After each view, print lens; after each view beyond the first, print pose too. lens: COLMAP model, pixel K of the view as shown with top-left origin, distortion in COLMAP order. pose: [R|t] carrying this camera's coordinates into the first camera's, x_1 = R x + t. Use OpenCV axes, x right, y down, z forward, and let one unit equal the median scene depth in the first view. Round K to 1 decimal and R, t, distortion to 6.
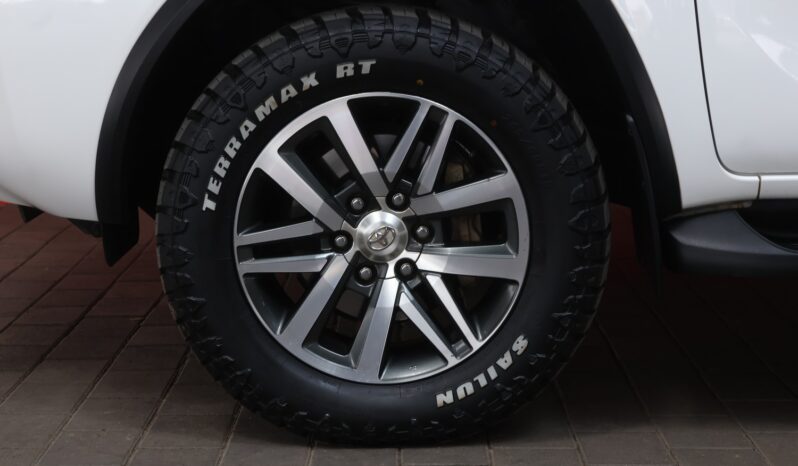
lens RADIAL K [[1580.8, 0, 405.2], [0, 1580.8, 235.1], [0, 0, 1]] dist [-0.015730, 0.000000]
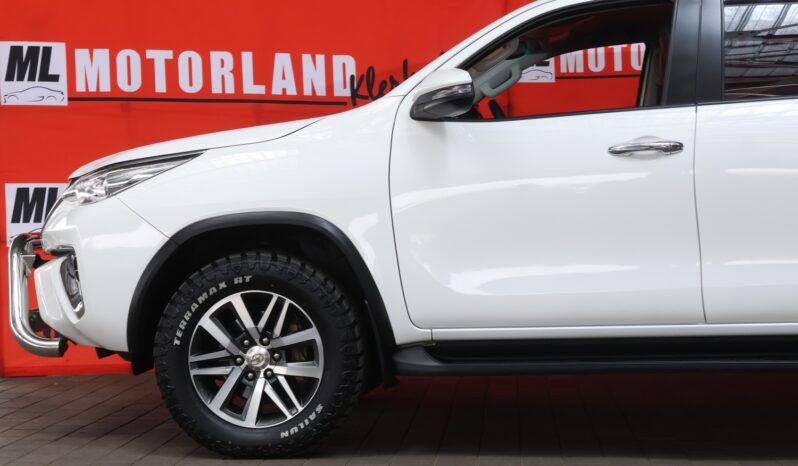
lens RADIAL K [[1362.2, 0, 391.9], [0, 1362.2, 224.8], [0, 0, 1]] dist [0.019559, 0.000000]
pose [[0.997730, -0.004935, -0.067154, 0.294848], [-0.006213, 0.986309, -0.164793, 0.127321], [0.067048, 0.164836, 0.984039, -0.843835]]
